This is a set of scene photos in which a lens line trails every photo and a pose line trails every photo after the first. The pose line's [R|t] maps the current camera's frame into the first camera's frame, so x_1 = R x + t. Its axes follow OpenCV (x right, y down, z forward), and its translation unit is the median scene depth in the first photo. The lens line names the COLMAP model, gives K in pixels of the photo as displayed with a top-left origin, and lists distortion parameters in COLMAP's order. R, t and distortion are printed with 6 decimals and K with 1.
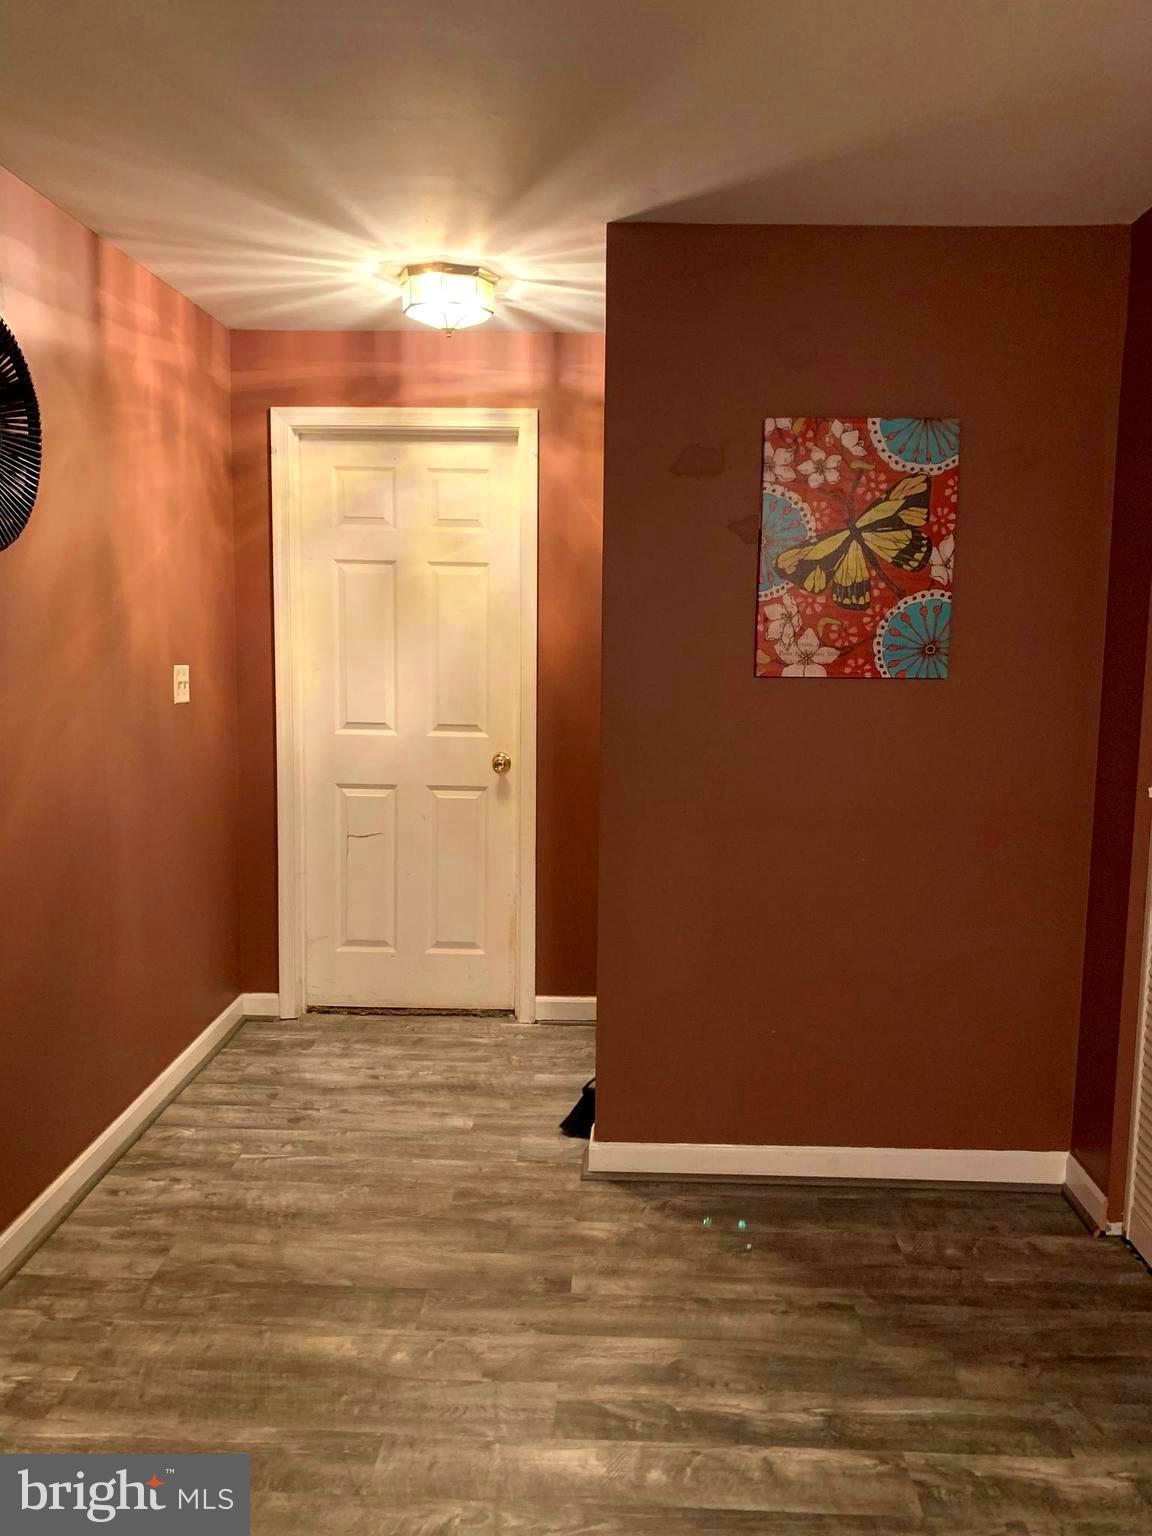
lens RADIAL K [[1165.5, 0, 584.2], [0, 1165.5, 755.2], [0, 0, 1]] dist [0.019675, -0.023153]
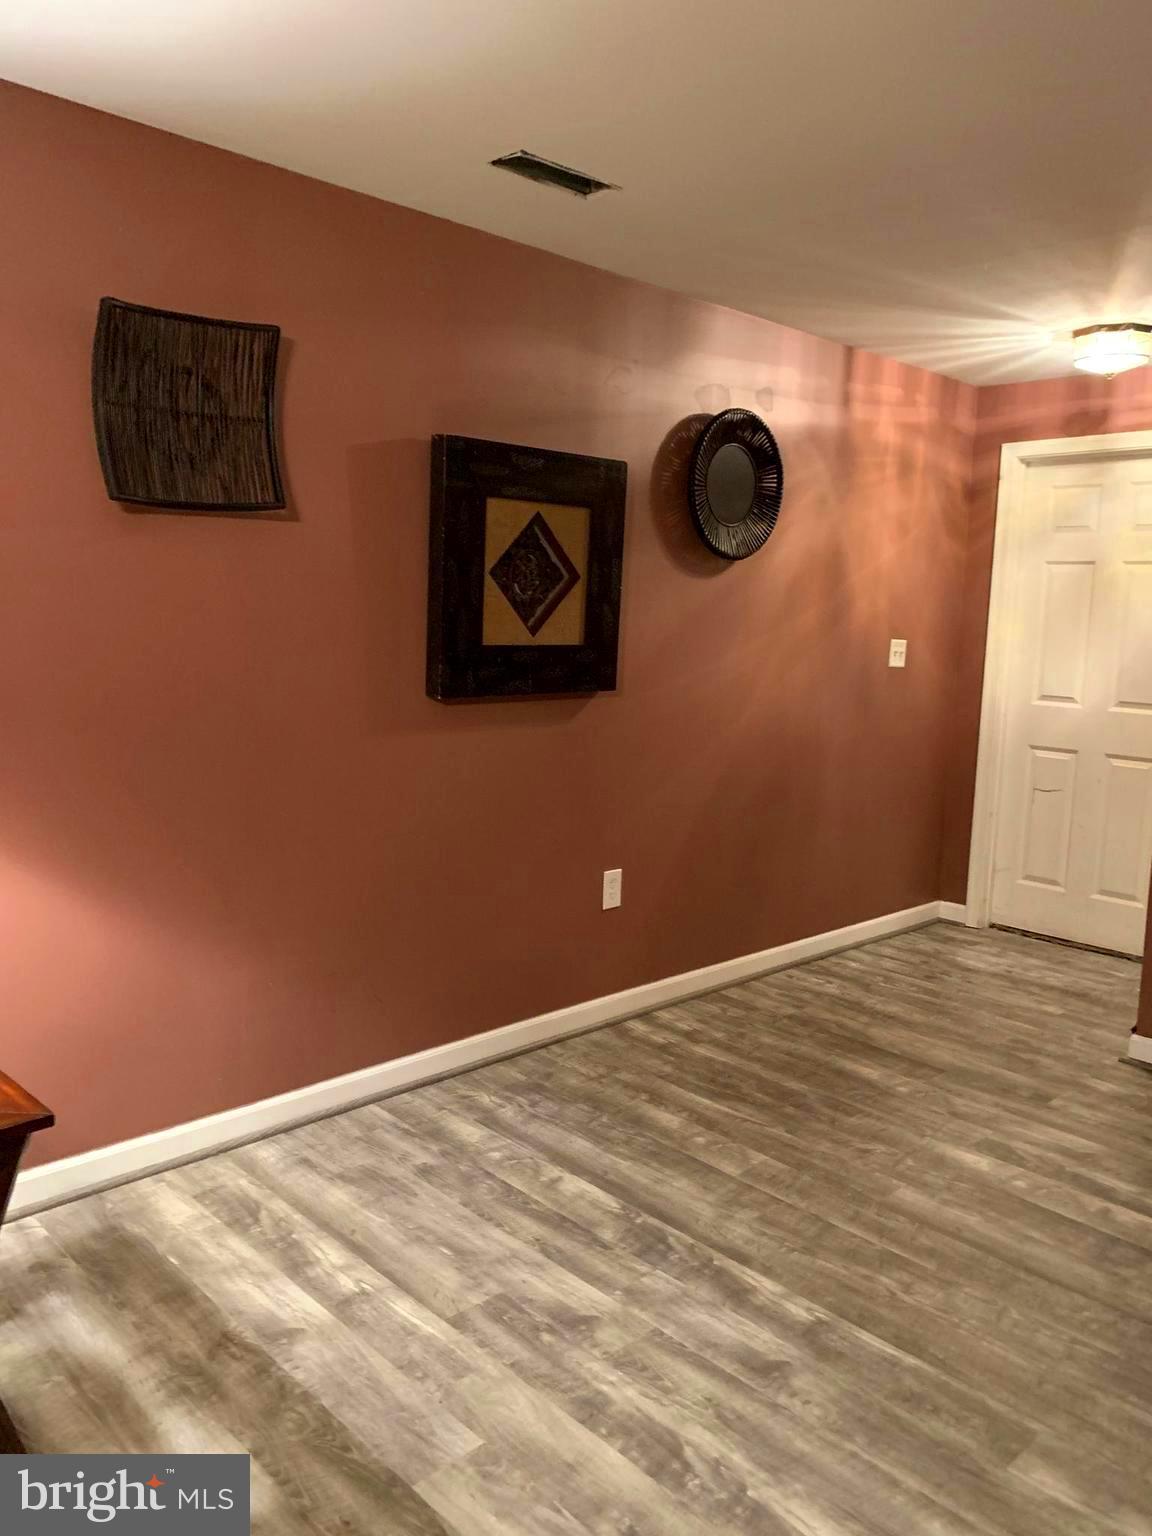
lens RADIAL K [[1165.5, 0, 574.5], [0, 1165.5, 764.5], [0, 0, 1]] dist [0.019675, -0.023153]
pose [[0.715493, 0.102142, -0.691112, 0.385007], [-0.106882, 0.993613, 0.036197, 0.067043], [0.690395, 0.047969, 0.721840, -0.281278]]
